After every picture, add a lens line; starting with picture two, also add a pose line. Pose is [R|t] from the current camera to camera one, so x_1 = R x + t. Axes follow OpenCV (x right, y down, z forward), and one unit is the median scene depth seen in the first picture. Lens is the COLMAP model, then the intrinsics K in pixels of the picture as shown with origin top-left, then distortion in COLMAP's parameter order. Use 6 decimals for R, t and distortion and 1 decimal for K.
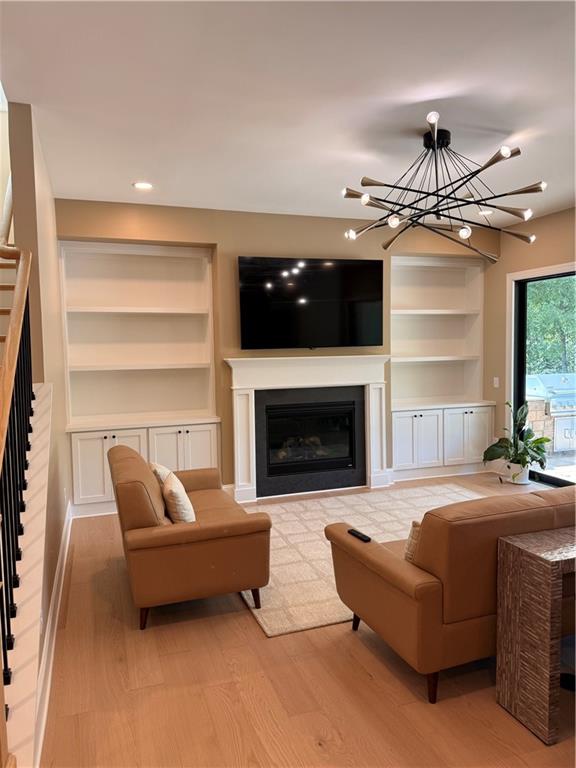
lens RADIAL K [[541.1, 0, 287.2], [0, 541.1, 383.5], [0, 0, 1]] dist [0.051287, -0.022689]
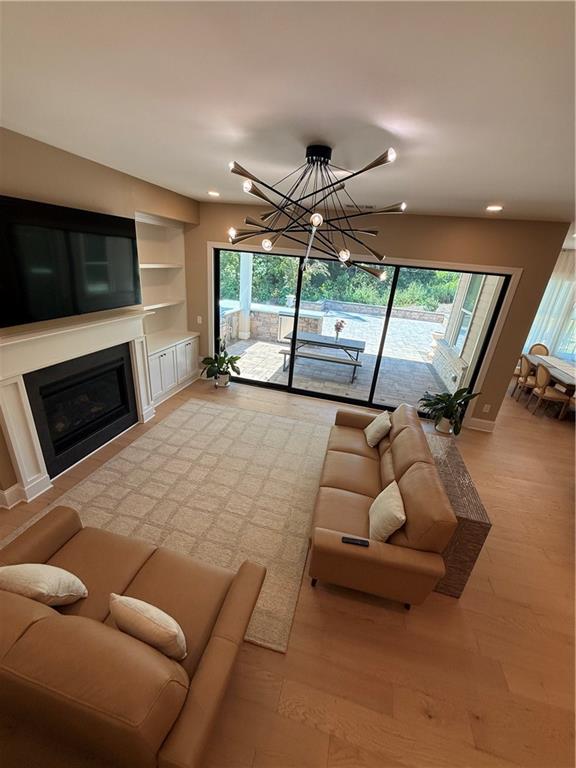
lens RADIAL K [[306.4, 0, 288.1], [0, 306.4, 381.8], [0, 0, 1]] dist [-0.001574, 0.000194]
pose [[0.553676, -0.252398, 0.793561, -0.206648], [-0.037820, 0.944355, 0.326747, -0.144235], [-0.831873, -0.210924, 0.513321, 0.417658]]
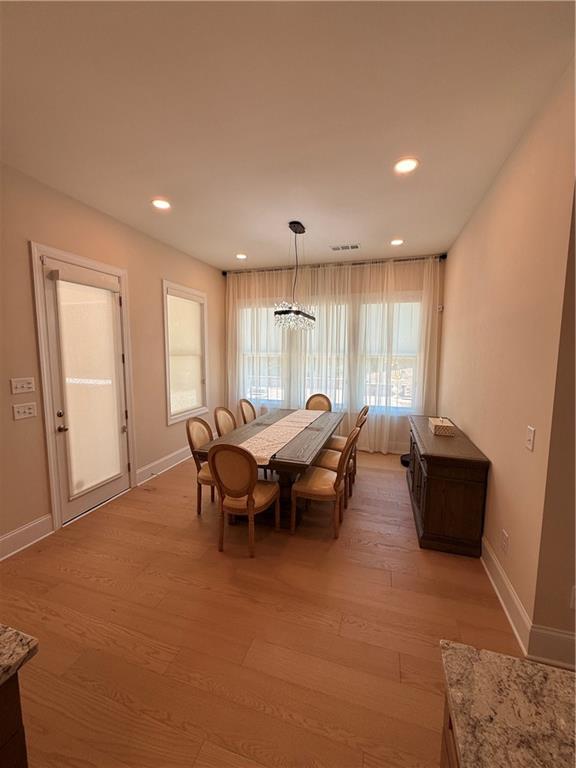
lens RADIAL K [[306.4, 0, 289.4], [0, 306.4, 382.3], [0, 0, 1]] dist [-0.001574, 0.000194]
pose [[0.597396, -0.064527, 0.799346, 0.670481], [0.038783, 0.997916, 0.051572, 0.001757], [-0.801008, 0.000192, 0.598654, -0.205154]]
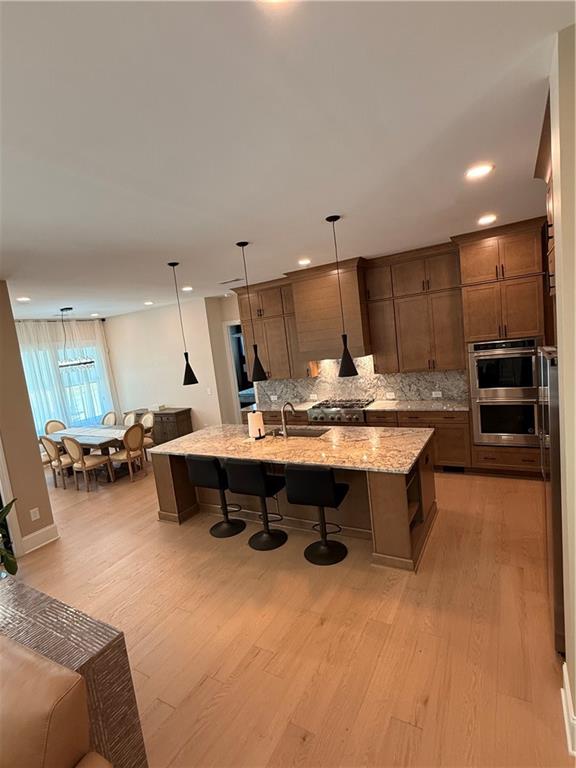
lens RADIAL K [[375.7, 0, 287.9], [0, 375.7, 384.8], [0, 0, 1]] dist [-0.000400, -0.000725]
pose [[-0.642635, -0.002912, 0.766167, -0.152187], [0.174125, 0.973271, 0.149749, -0.096234], [-0.746124, 0.229643, -0.624951, 0.412226]]
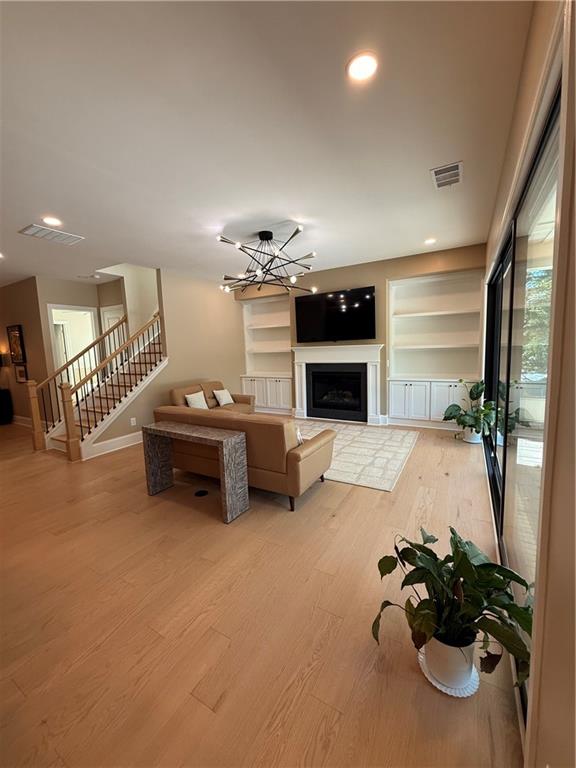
lens RADIAL K [[306.4, 0, 289.2], [0, 306.4, 380.3], [0, 0, 1]] dist [-0.001574, 0.000194]
pose [[0.650976, 0.076522, -0.755232, 0.751591], [-0.024043, 0.996485, 0.080242, -0.014422], [0.758718, -0.034077, 0.650528, 0.215720]]
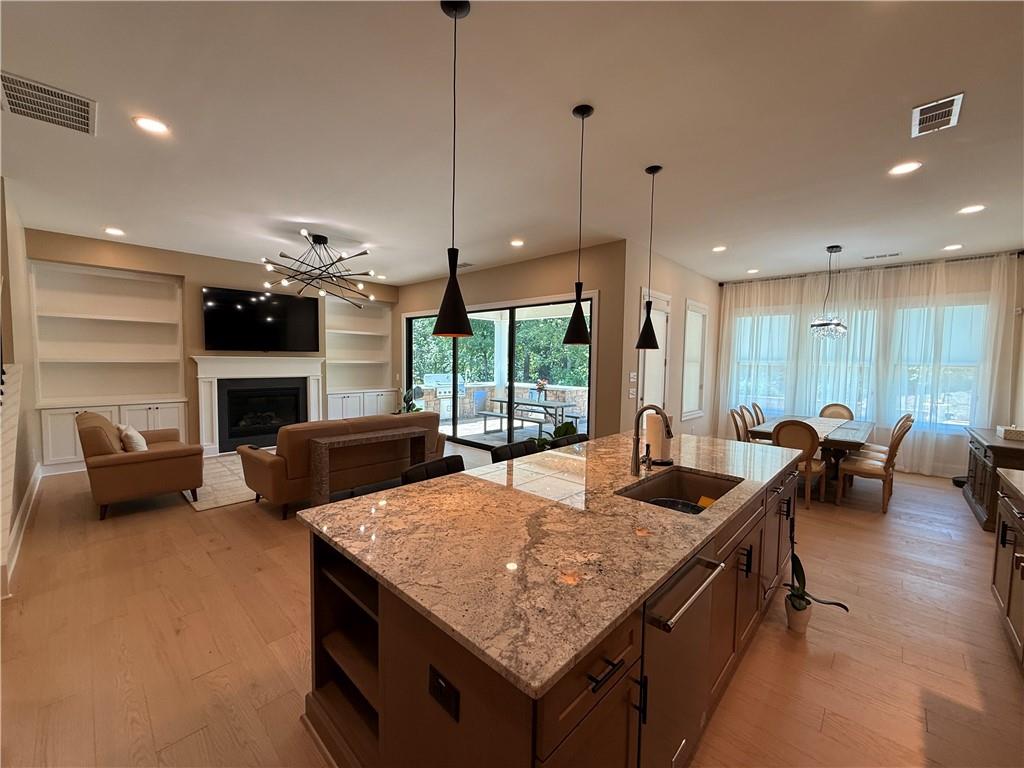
lens RADIAL K [[408.5, 0, 510.0], [0, 408.5, 384.0], [0, 0, 1]] dist [-0.001574, 0.000194]
pose [[0.890000, 0.002273, 0.455956, 0.137859], [0.001073, 0.999974, -0.007081, 0.034217], [-0.455960, 0.006791, 0.889974, -0.331222]]
